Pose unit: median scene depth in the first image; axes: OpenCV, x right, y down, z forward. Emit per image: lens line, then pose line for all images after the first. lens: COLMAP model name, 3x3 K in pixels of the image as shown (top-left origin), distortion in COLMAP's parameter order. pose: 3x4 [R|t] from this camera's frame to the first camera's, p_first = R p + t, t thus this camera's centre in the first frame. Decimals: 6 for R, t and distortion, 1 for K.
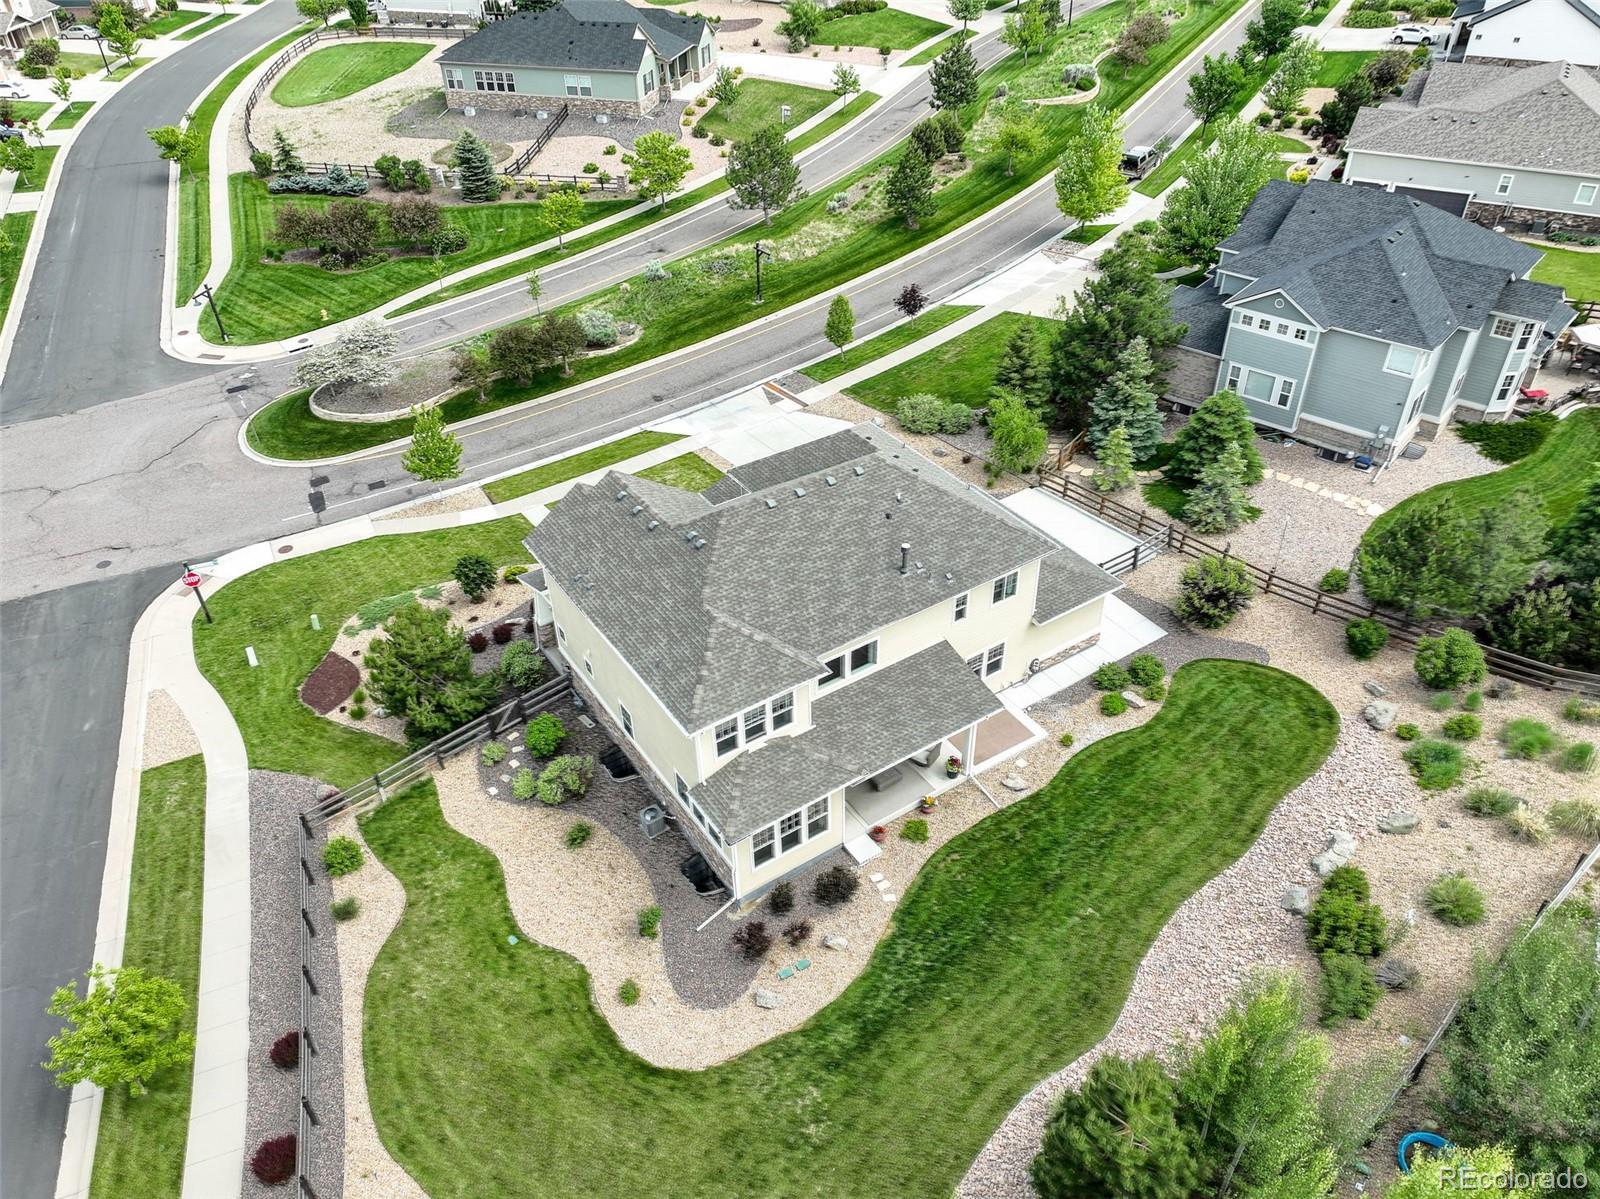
lens RADIAL K [[1193.9, 0, 799.1], [0, 1193.9, 599.0], [0, 0, 1]] dist [0.014895, 0.002157]
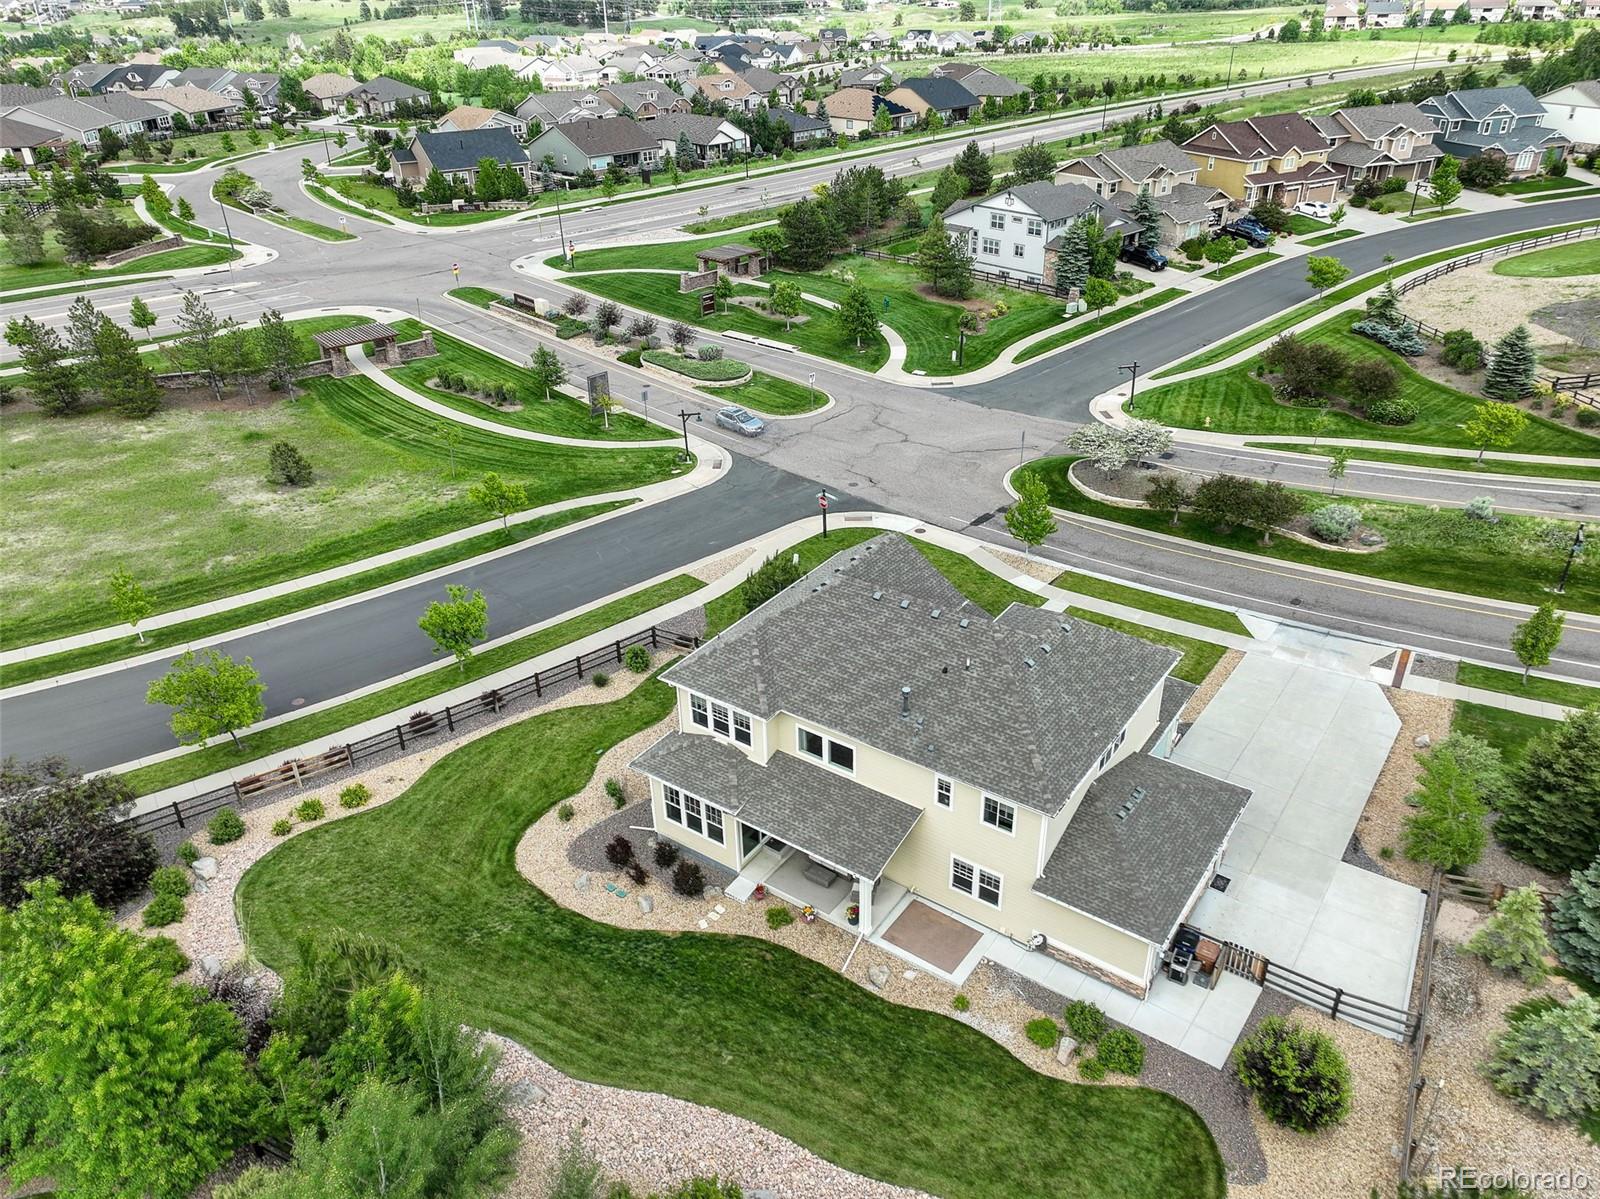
lens RADIAL K [[1193.9, 0, 799.0], [0, 1193.9, 599.4], [0, 0, 1]] dist [0.014895, 0.002157]
pose [[0.340239, 0.463493, -0.818176, 0.760416], [-0.544037, 0.806706, 0.230758, -0.259663], [0.766982, 0.366605, 0.526630, 0.321404]]
